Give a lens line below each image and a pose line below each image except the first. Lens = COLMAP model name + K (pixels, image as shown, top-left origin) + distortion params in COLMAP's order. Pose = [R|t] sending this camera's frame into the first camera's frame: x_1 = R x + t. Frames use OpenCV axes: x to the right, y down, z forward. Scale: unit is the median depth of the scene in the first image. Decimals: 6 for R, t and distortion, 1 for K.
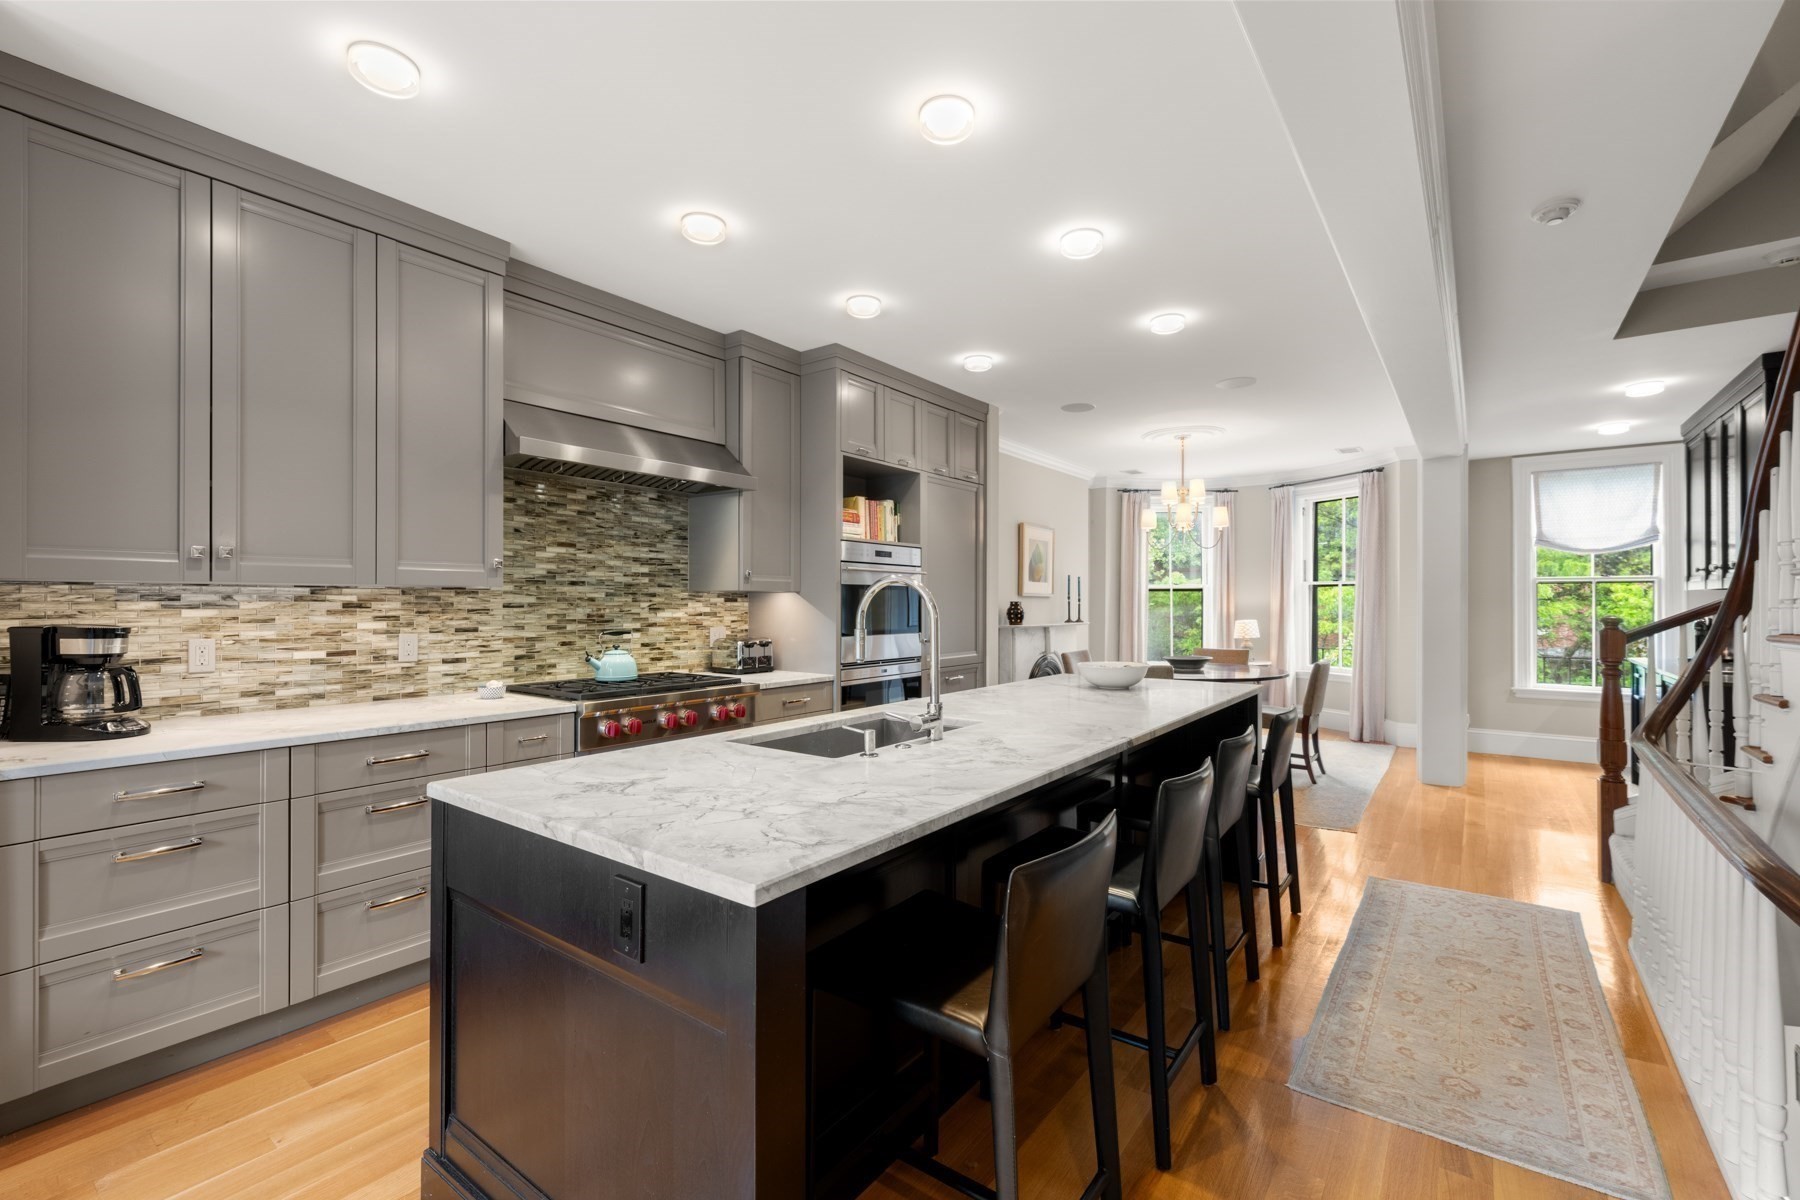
lens RADIAL K [[767.5, 0, 907.9], [0, 767.5, 605.3], [0, 0, 1]] dist [0.002917, 0.000350]
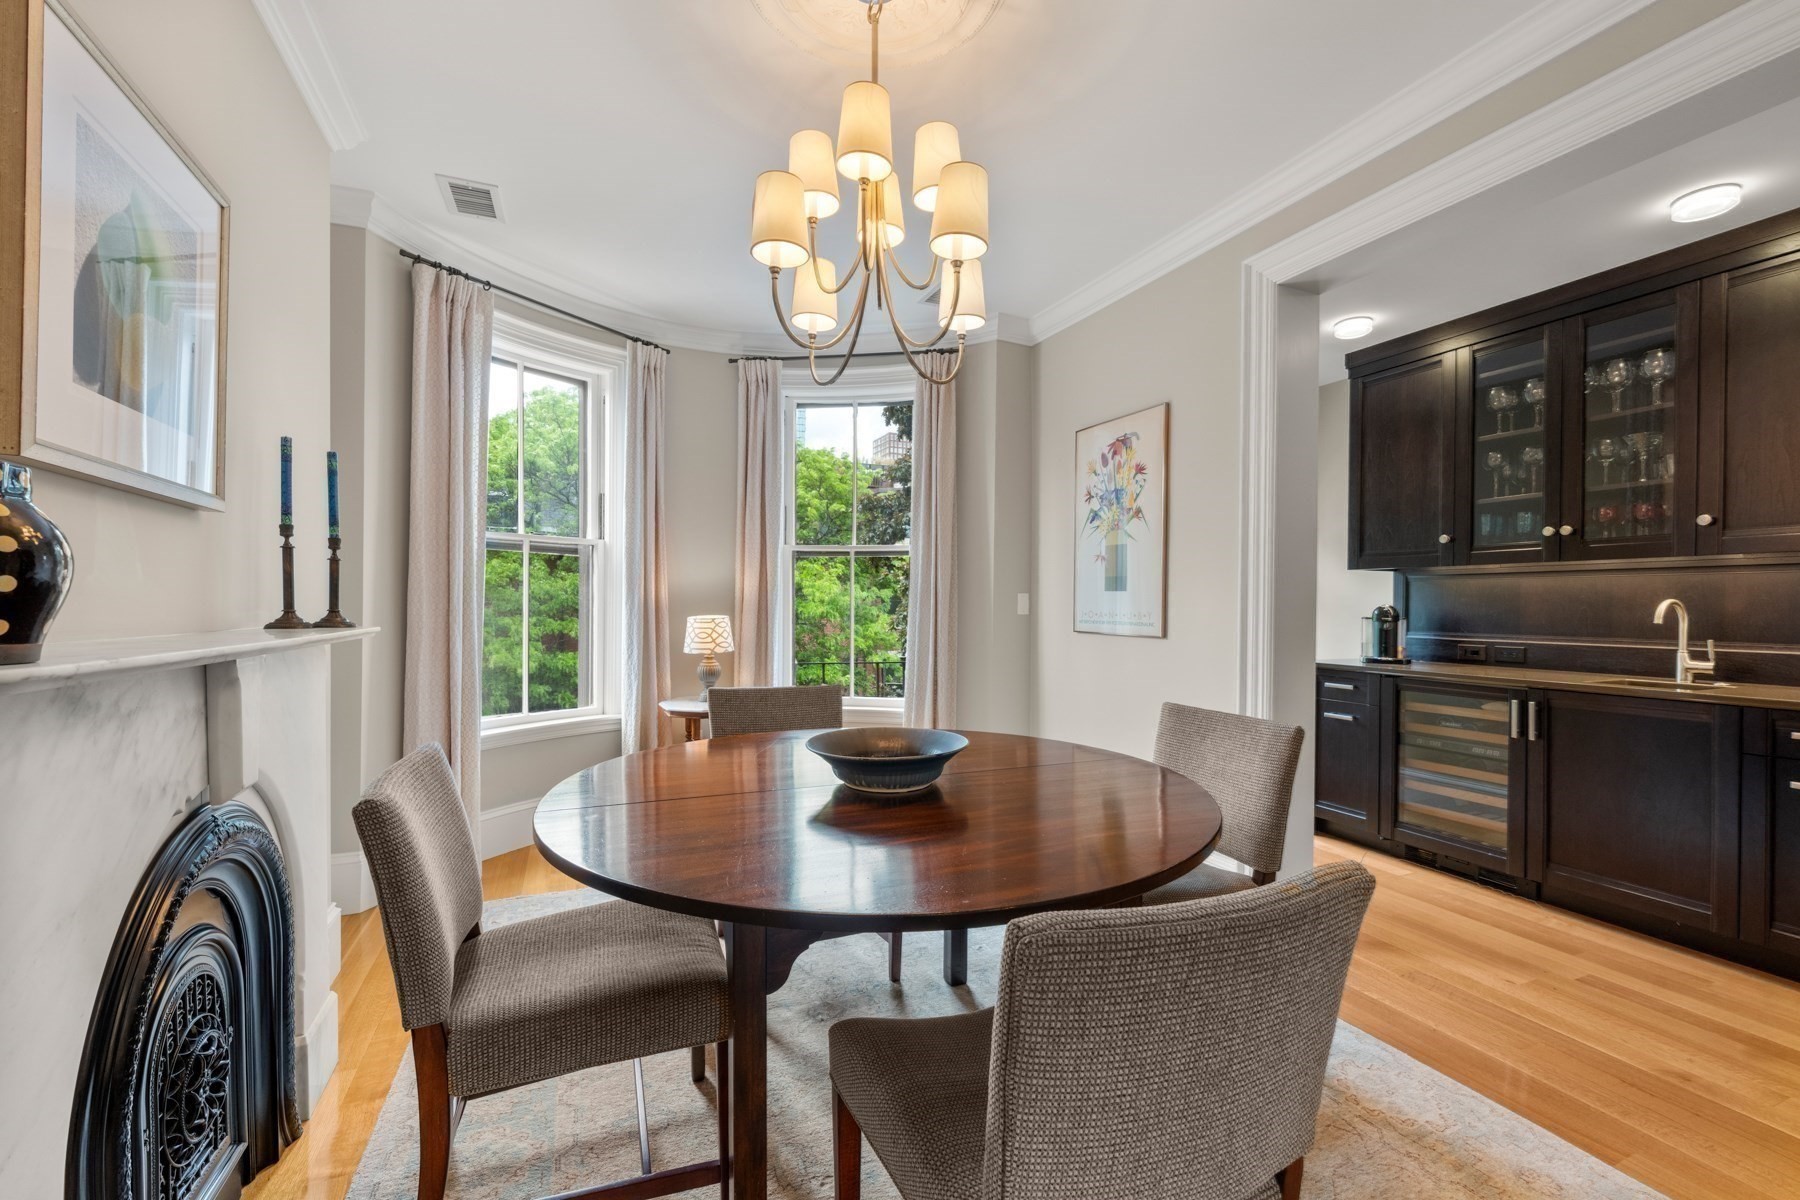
lens RADIAL K [[767.5, 0, 896.4], [0, 767.5, 603.2], [0, 0, 1]] dist [0.002917, 0.000350]
pose [[0.513463, 0.005546, 0.858094, 0.114532], [-0.006418, 0.999976, -0.002623, 0.015766], [-0.858088, -0.004160, 0.513486, 0.818303]]
